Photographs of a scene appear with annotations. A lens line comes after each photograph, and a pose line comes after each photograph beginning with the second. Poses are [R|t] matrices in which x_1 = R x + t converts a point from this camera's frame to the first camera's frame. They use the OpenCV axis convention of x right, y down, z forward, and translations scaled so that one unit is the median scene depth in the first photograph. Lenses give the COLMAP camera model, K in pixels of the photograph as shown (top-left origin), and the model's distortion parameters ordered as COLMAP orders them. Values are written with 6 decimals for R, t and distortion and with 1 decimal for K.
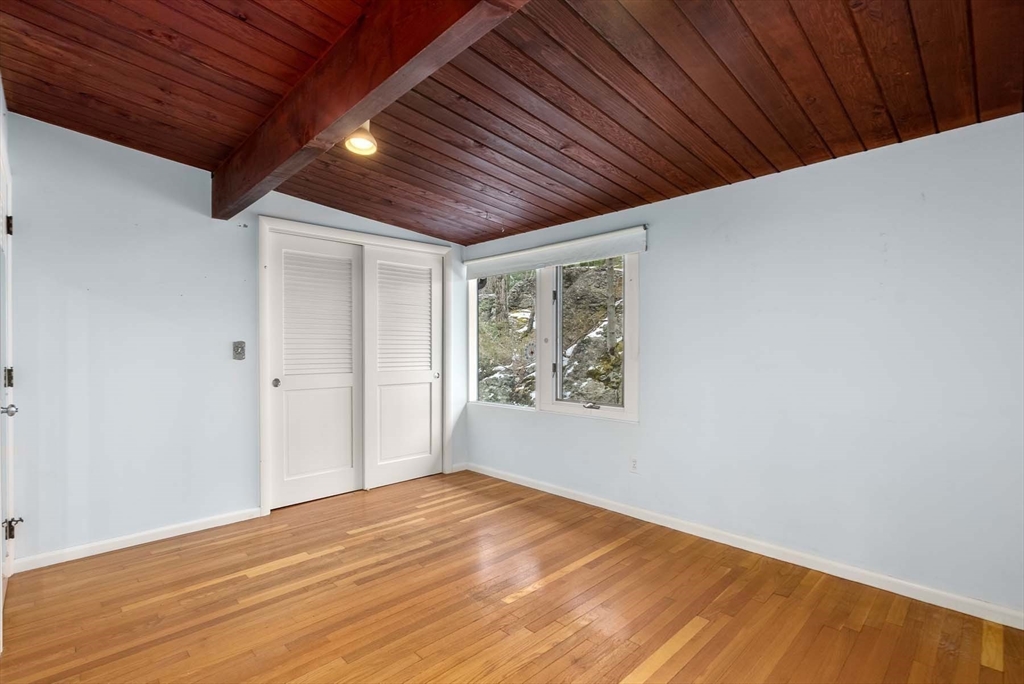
lens RADIAL K [[477.6, 0, 512.0], [0, 477.6, 342.0], [0, 0, 1]] dist [0.000890, 0.000358]
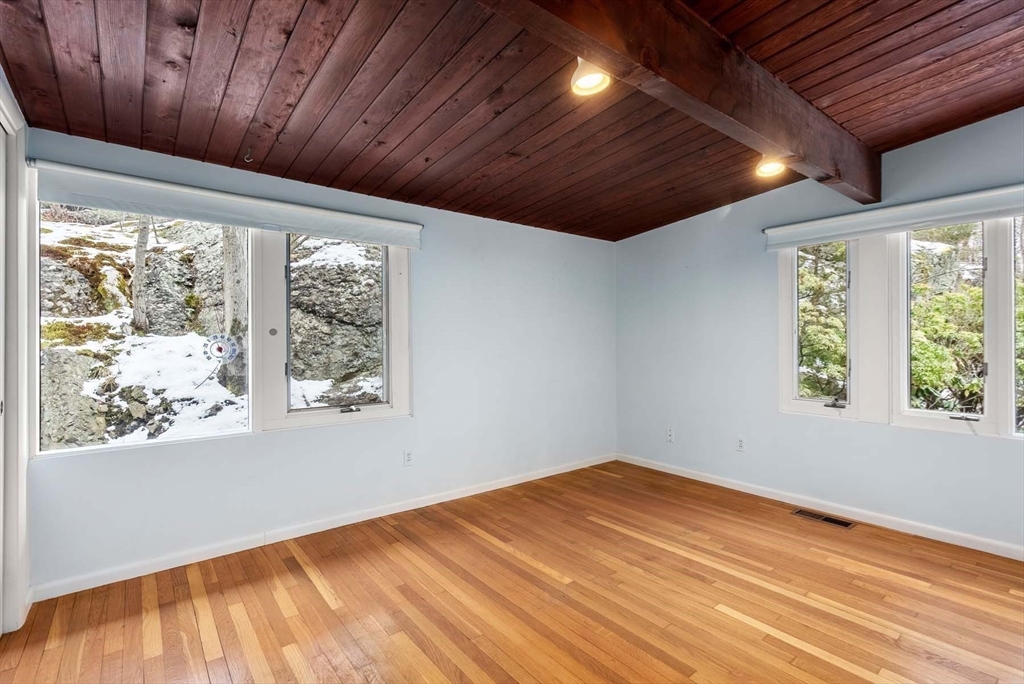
lens RADIAL K [[469.9, 0, 512.0], [0, 469.9, 342.0], [0, 0, 1]] dist [-0.000398, -0.000146]
pose [[0.095682, -0.002337, 0.995409, -0.759289], [-0.013997, 0.999895, 0.003693, 0.004723], [-0.995314, -0.014286, 0.095639, 0.737374]]
